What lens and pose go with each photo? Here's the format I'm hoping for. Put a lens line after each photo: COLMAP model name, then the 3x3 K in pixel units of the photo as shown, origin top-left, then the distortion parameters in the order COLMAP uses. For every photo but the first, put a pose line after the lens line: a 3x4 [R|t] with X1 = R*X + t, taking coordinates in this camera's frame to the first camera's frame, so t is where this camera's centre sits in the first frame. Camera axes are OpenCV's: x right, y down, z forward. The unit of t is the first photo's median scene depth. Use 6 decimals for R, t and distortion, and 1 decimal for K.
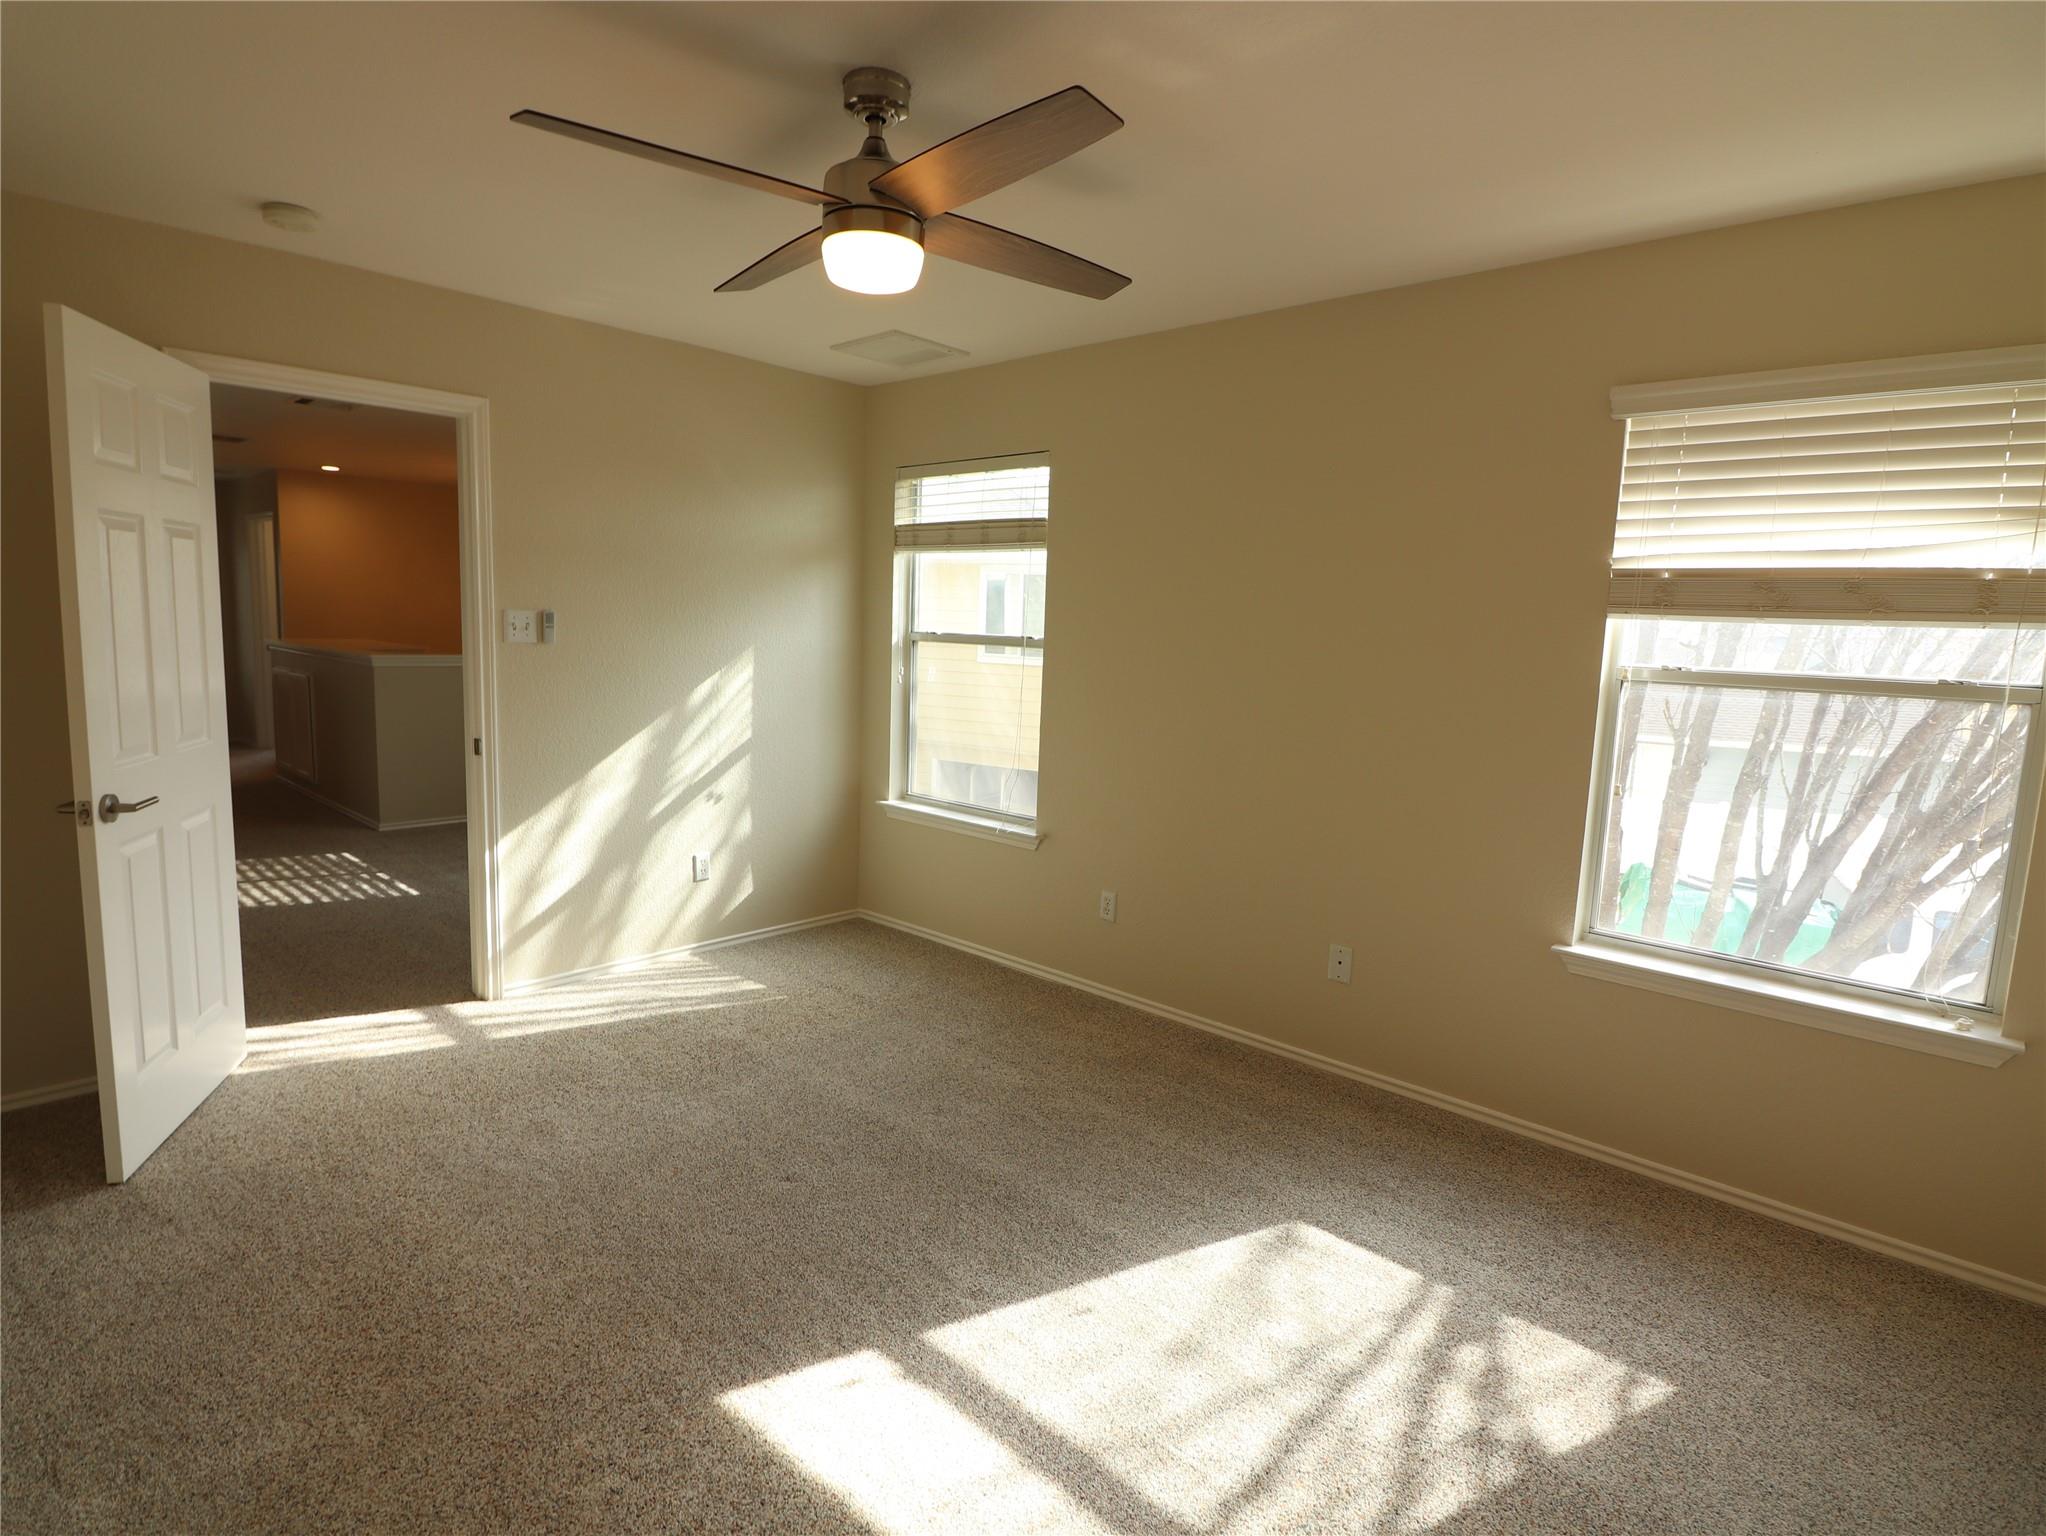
lens RADIAL K [[1070.0, 0, 1001.8], [0, 1070.0, 756.4], [0, 0, 1]] dist [-0.003986, -0.000881]
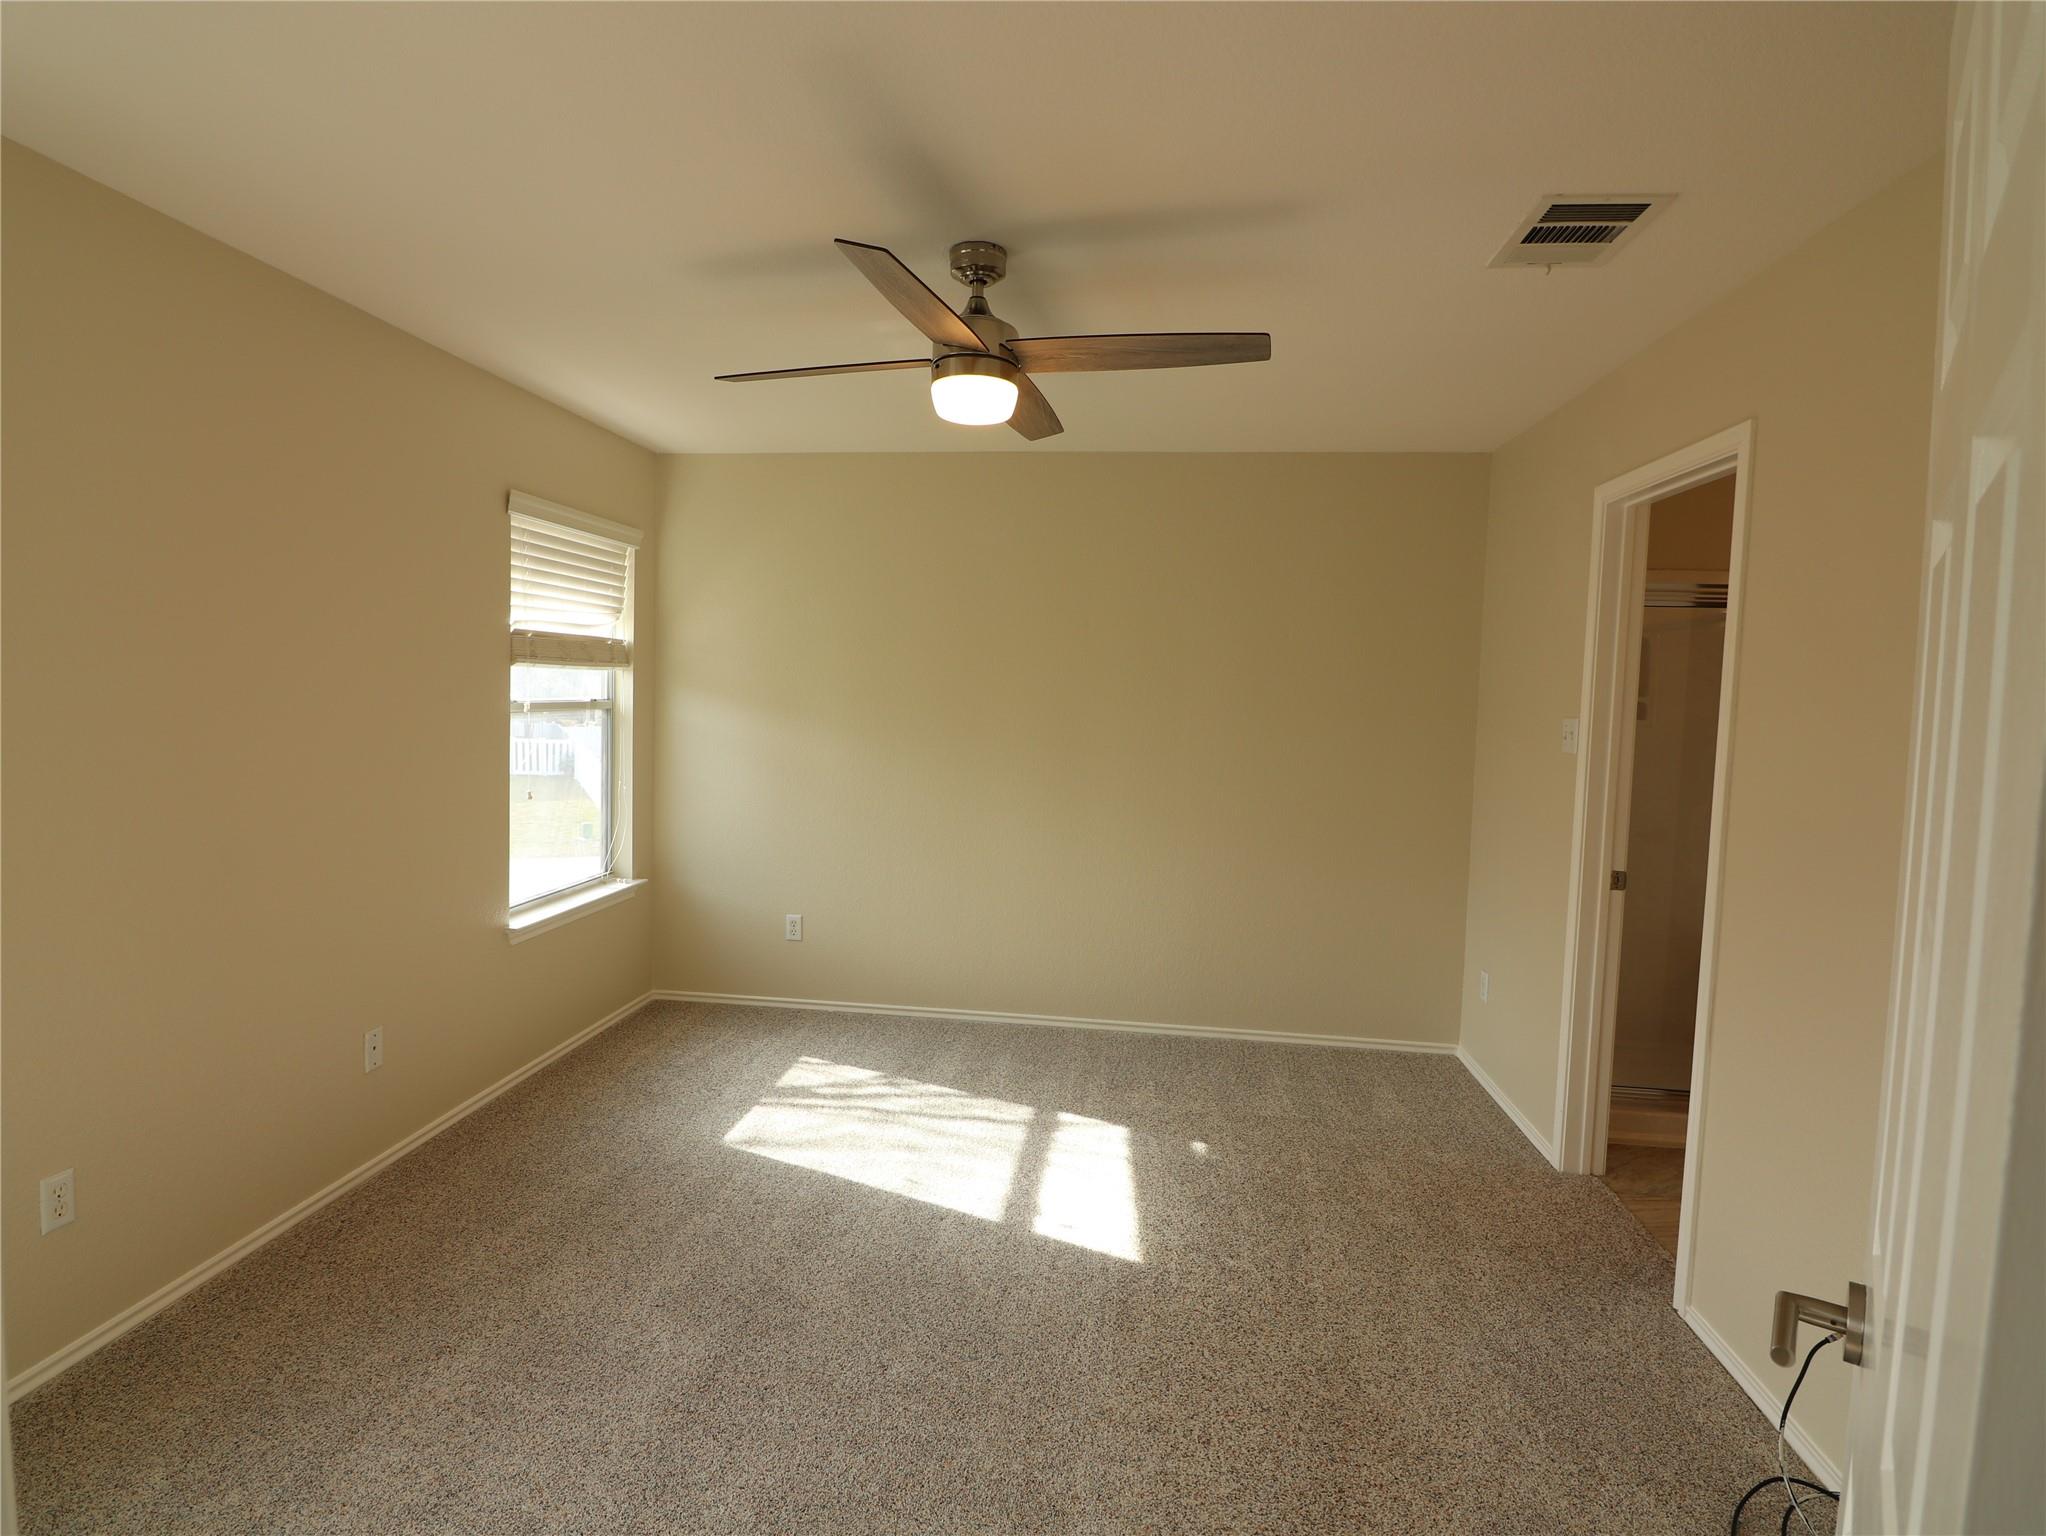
lens RADIAL K [[1070.0, 0, 1001.8], [0, 1070.0, 756.4], [0, 0, 1]] dist [-0.003986, -0.000881]
pose [[-0.581188, -0.104927, 0.806976, -1.090284], [0.057343, 0.983907, 0.169231, -0.269057], [-0.811746, 0.144630, -0.565818, 1.645964]]
